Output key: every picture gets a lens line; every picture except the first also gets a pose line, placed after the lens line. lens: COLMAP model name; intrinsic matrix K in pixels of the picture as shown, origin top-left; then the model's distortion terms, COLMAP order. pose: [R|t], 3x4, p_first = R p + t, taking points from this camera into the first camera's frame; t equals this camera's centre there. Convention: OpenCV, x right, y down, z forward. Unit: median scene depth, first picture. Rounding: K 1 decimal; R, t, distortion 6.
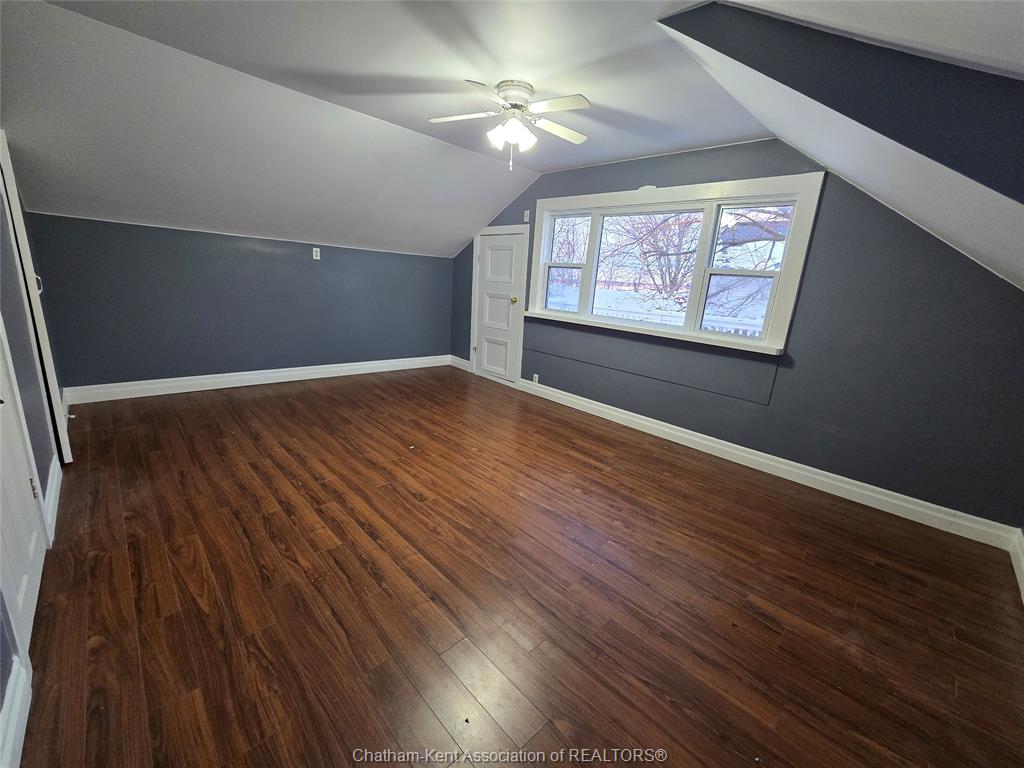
lens RADIAL K [[417.1, 0, 508.4], [0, 417.1, 382.7], [0, 0, 1]] dist [-0.002161, 0.000493]
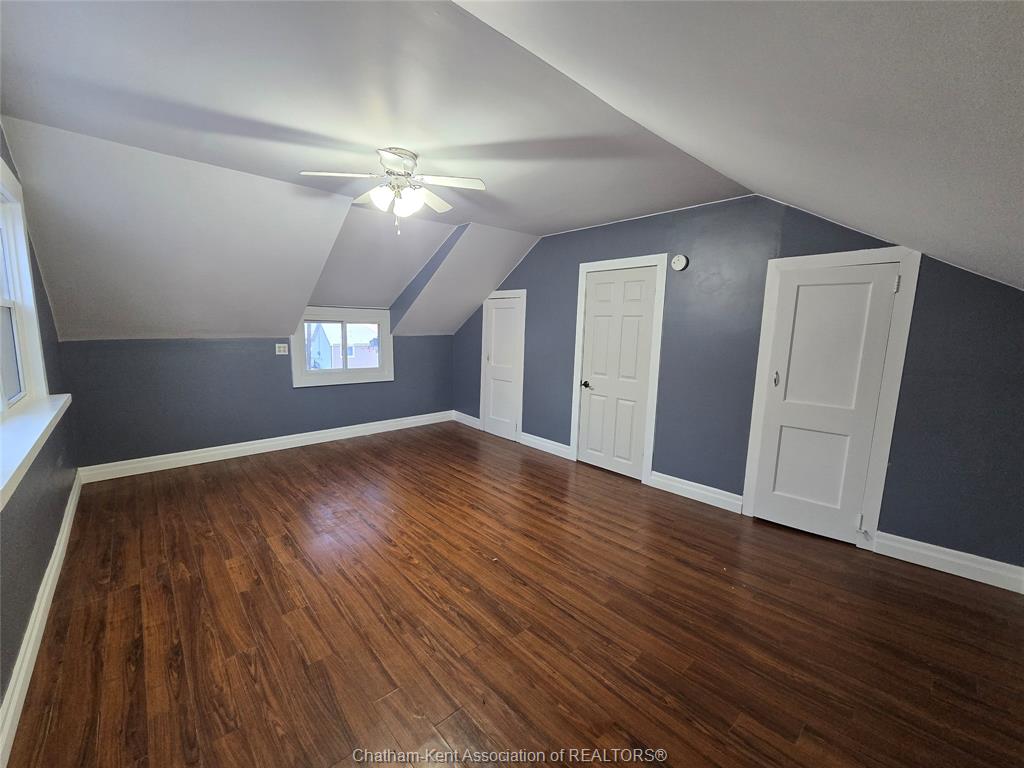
lens RADIAL K [[417.1, 0, 509.4], [0, 417.1, 385.9], [0, 0, 1]] dist [-0.002161, 0.000493]
pose [[-0.995374, -0.095145, 0.013358, -0.270454], [-0.083283, 0.923763, 0.373800, -0.514617], [-0.047904, 0.370958, -0.927413, 1.833299]]
